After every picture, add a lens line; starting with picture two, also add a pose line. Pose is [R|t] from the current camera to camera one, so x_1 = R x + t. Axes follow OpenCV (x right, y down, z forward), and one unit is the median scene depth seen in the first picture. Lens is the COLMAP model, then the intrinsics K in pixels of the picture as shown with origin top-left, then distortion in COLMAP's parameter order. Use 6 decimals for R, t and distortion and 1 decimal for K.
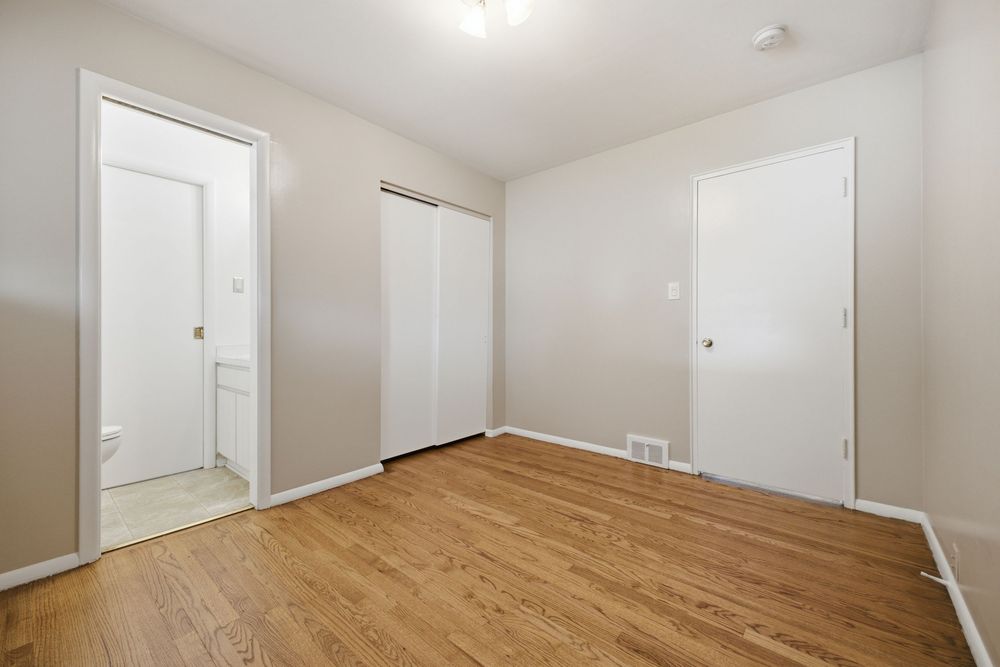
lens RADIAL K [[395.7, 0, 501.8], [0, 395.7, 330.7], [0, 0, 1]] dist [0.017608, -0.000082]
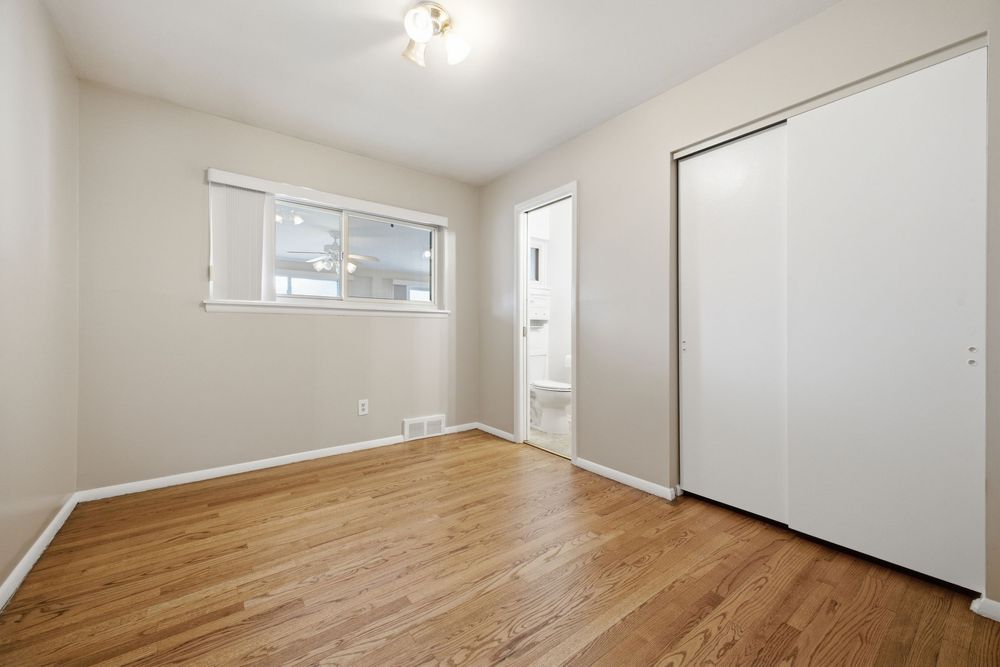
lens RADIAL K [[395.7, 0, 504.6], [0, 395.7, 331.3], [0, 0, 1]] dist [0.017608, -0.000082]
pose [[-0.209215, 0.004514, -0.977859, 0.898048], [-0.003214, 0.999981, 0.005304, -0.006538], [0.977864, 0.004253, -0.209197, 1.259844]]
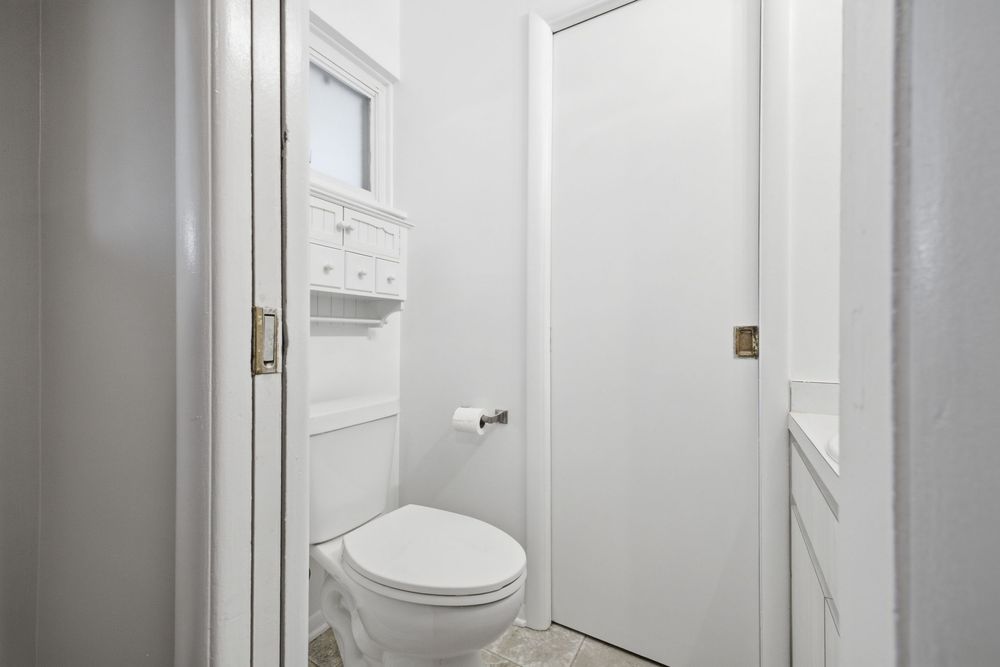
lens RADIAL K [[395.7, 0, 501.7], [0, 395.7, 334.0], [0, 0, 1]] dist [0.017608, -0.000082]
pose [[0.167909, 0.006330, -0.985782, -0.227415], [-0.000913, 0.999980, 0.006266, -0.005119], [0.985802, -0.000152, 0.167912, 1.132782]]
